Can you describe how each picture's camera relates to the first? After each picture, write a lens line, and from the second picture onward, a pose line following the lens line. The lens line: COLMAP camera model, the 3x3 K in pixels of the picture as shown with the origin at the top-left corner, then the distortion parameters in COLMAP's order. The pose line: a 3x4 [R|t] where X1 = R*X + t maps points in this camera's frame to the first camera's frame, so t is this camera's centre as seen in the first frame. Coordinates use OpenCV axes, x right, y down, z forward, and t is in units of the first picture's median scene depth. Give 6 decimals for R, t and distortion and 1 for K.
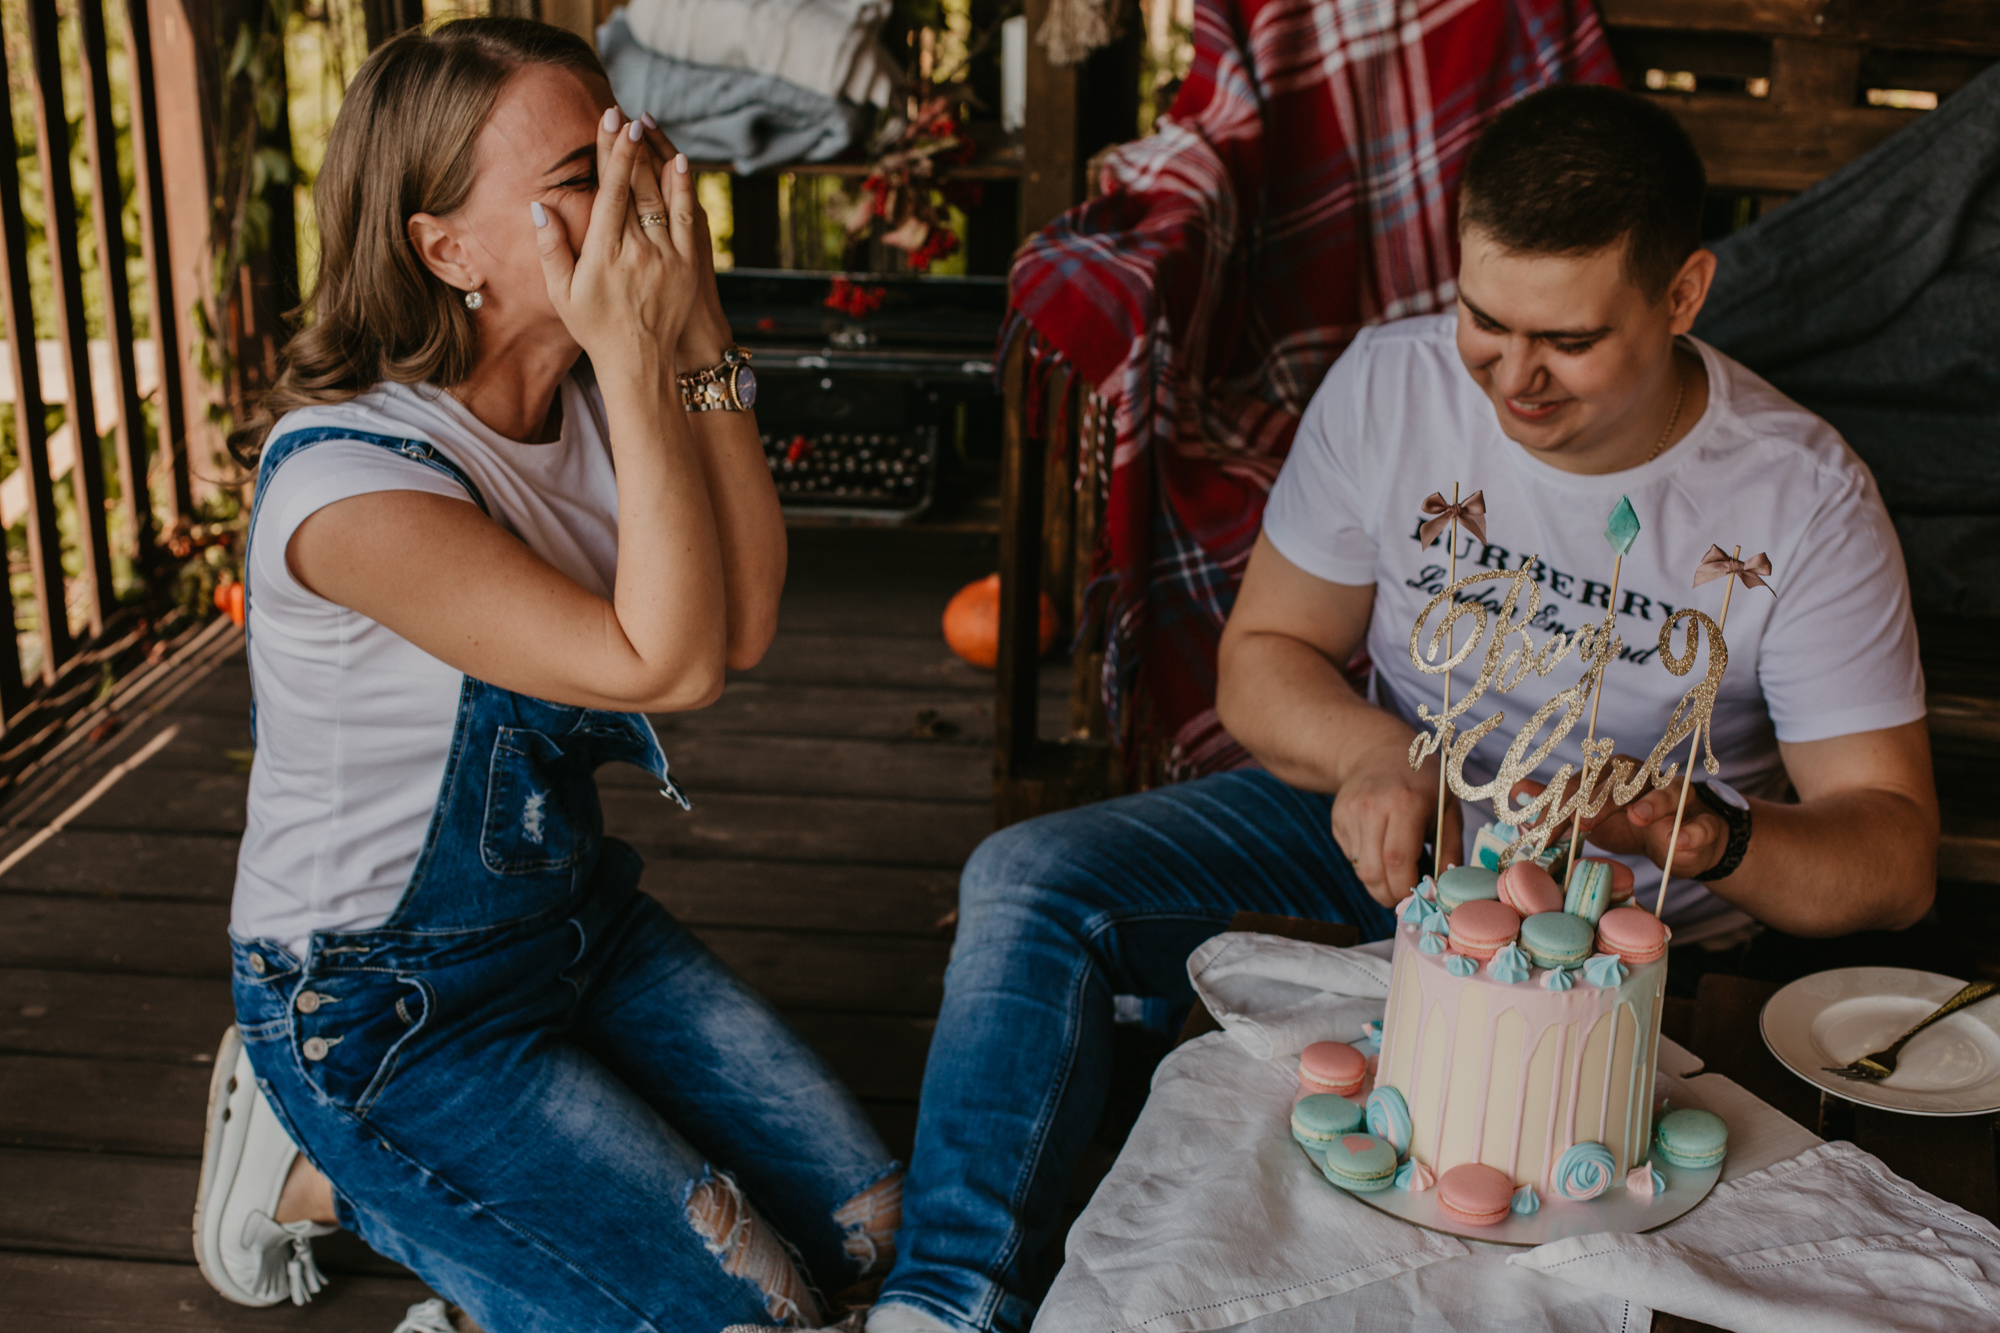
lens RADIAL K [[2933.7, 0, 1000.0], [0, 2933.7, 666.5], [0, 0, 1]] dist [-0.119469, -0.014818]
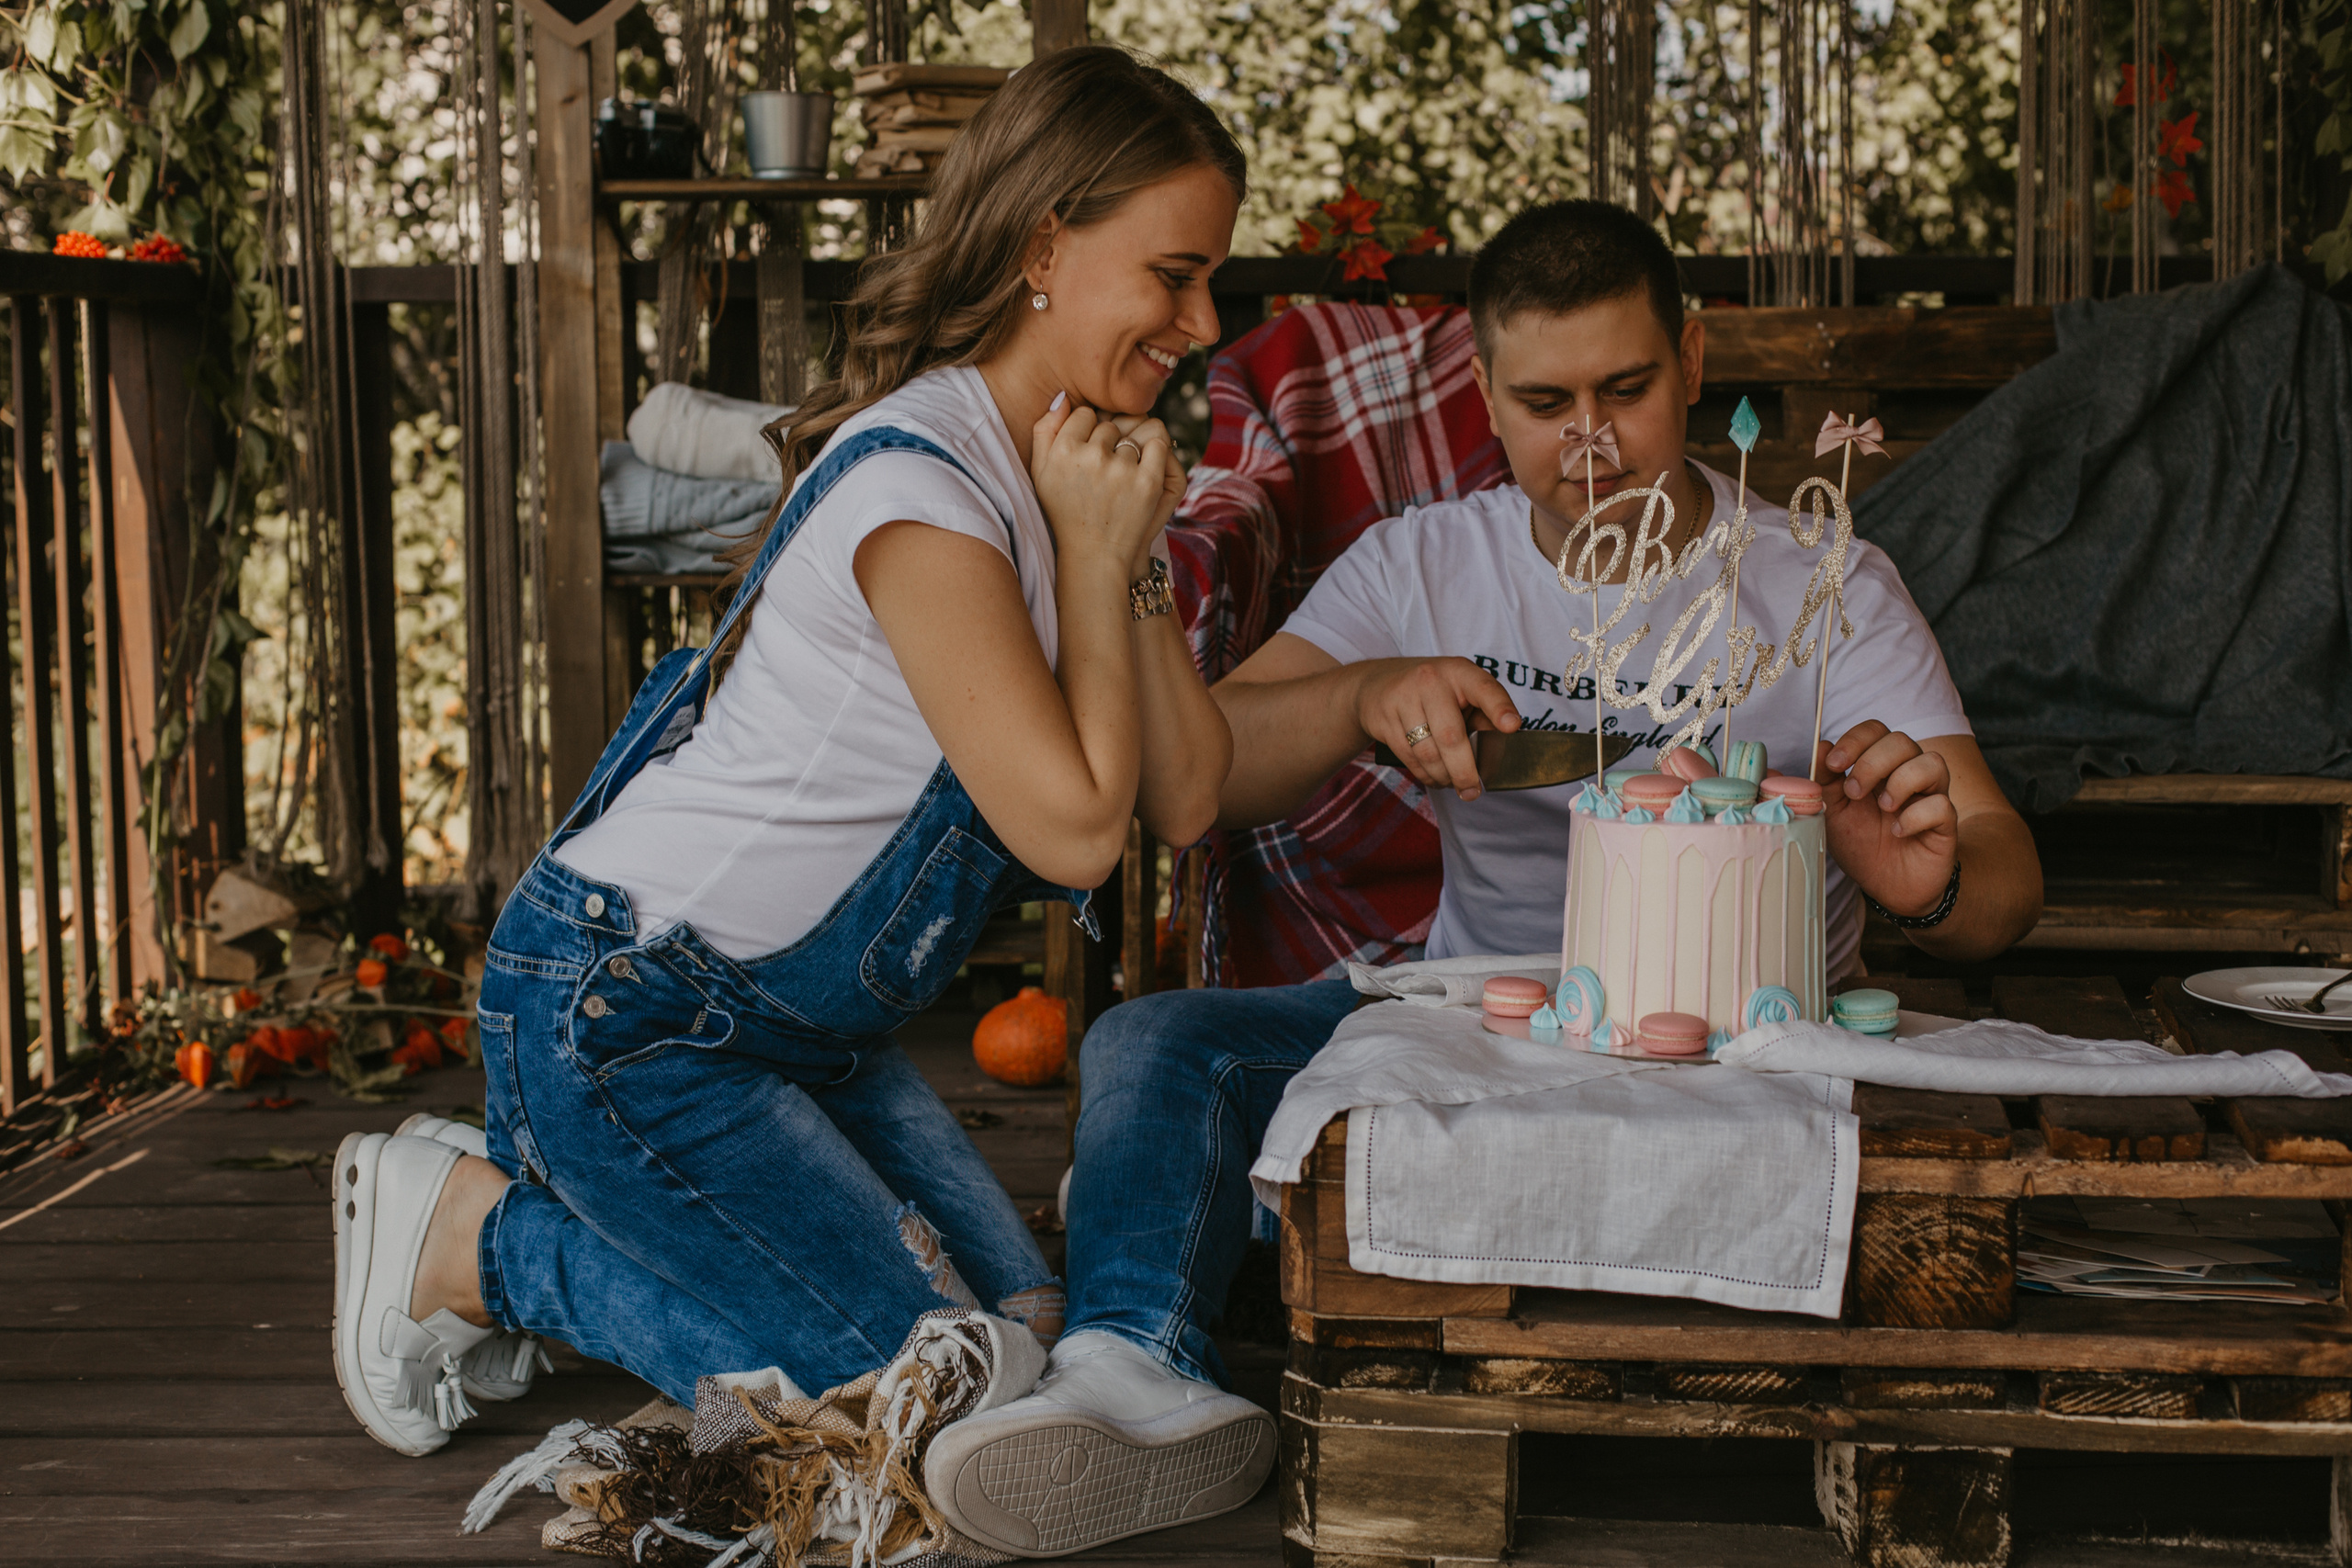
lens RADIAL K [[3494.0, 0, 1176.0], [0, 3494.0, 784.0], [0, 0, 1]] dist [-0.126050, 0.098364]
pose [[0.993816, -0.029914, 0.106936, -0.089911], [0.057210, 0.963316, -0.262202, 0.254262], [-0.095170, 0.266698, 0.959070, -0.129631]]
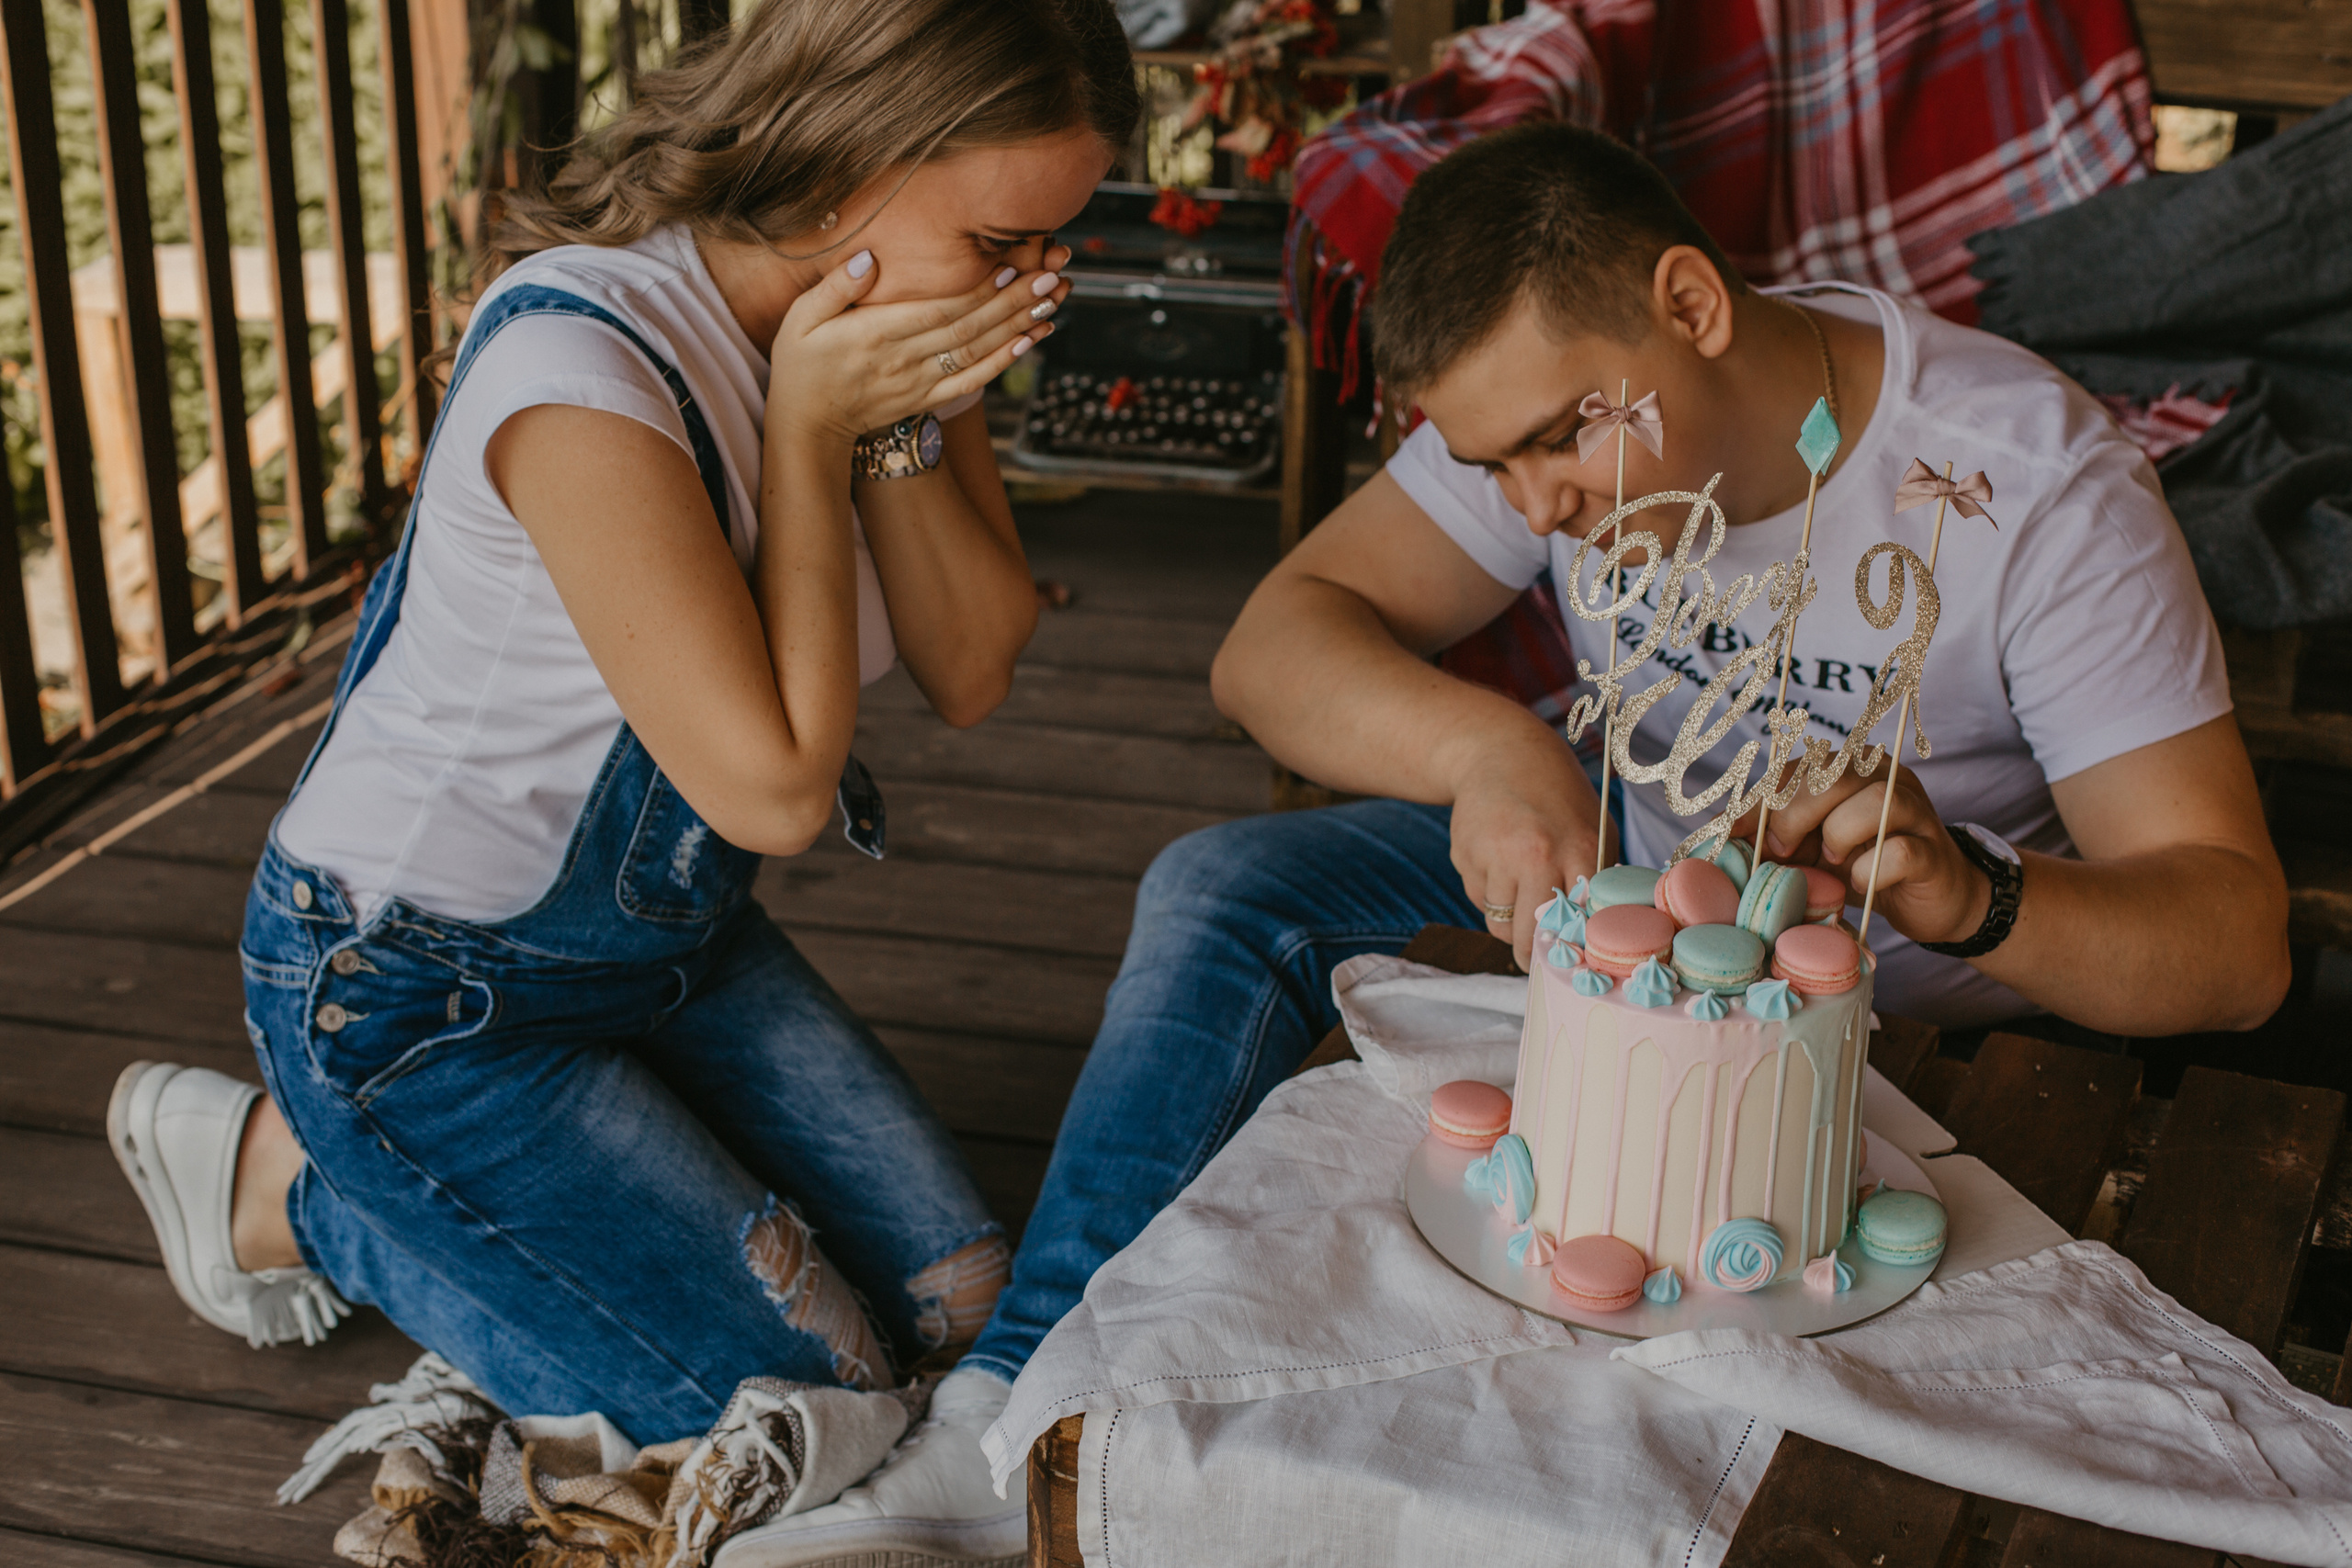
lens RADIAL K [[3408.7, 0, 1227.9], [0, 3408.7, 781.6], [0, 0, 1]] dist [-0.075278, -0.074048]
pose [[0.992275, 0.050432, -0.113345, 0.099157], [-0.048579, 0.998638, 0.019059, 0.021297], [0.114152, -0.013406, 0.993373, 0.042219]]
